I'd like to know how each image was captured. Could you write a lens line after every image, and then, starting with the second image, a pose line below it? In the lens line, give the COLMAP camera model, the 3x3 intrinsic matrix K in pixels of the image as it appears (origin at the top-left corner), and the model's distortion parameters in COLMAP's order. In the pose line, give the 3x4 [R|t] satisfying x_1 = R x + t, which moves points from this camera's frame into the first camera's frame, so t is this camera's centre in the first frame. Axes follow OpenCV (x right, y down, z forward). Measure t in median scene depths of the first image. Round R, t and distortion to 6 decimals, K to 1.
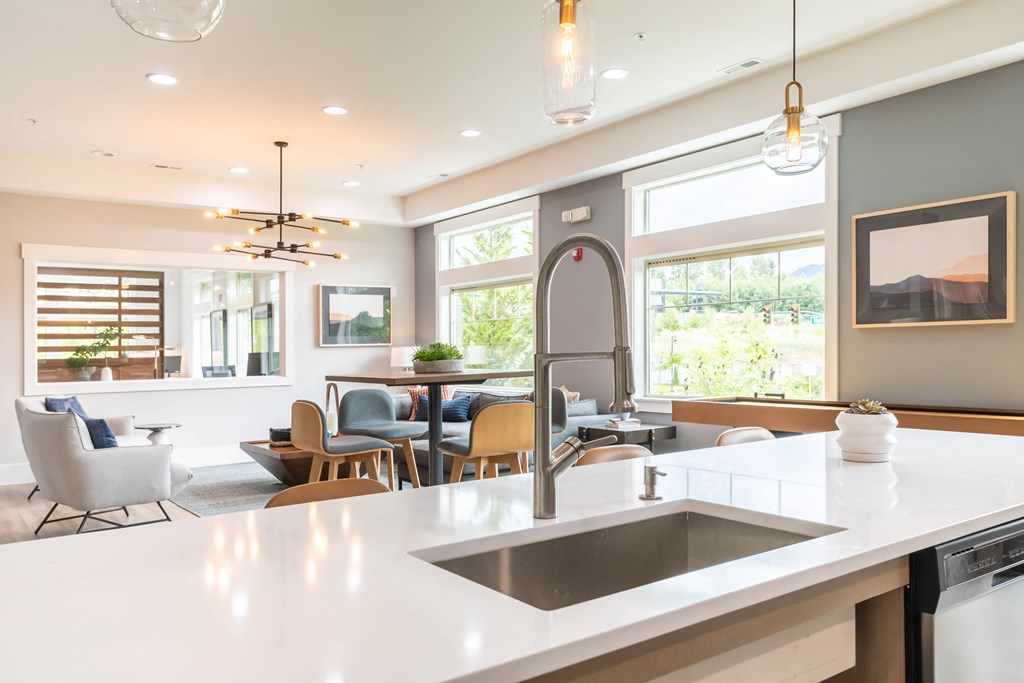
lens RADIAL K [[790.0, 0, 517.2], [0, 790.0, 364.0], [0, 0, 1]] dist [0.004508, 0.002114]
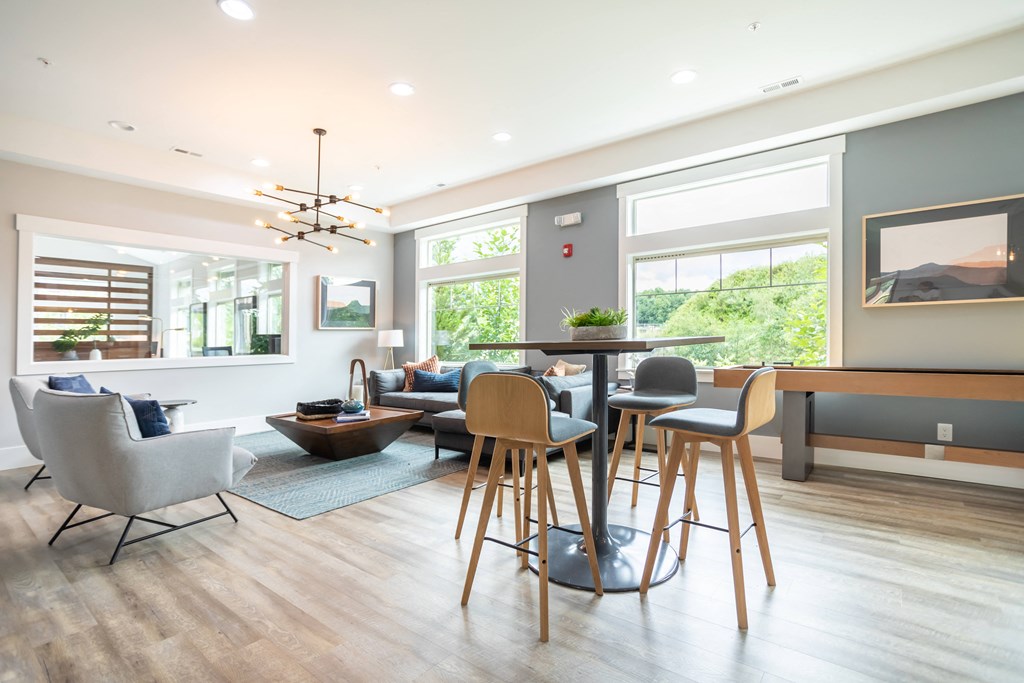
lens RADIAL K [[496.1, 0, 512.0], [0, 496.1, 341.5], [0, 0, 1]] dist [-0.046545, 0.023420]
pose [[0.964319, 0.000955, 0.264741, -0.204792], [0.004461, 0.999793, -0.019858, 0.013803], [-0.264705, 0.020331, 0.964115, 0.283344]]
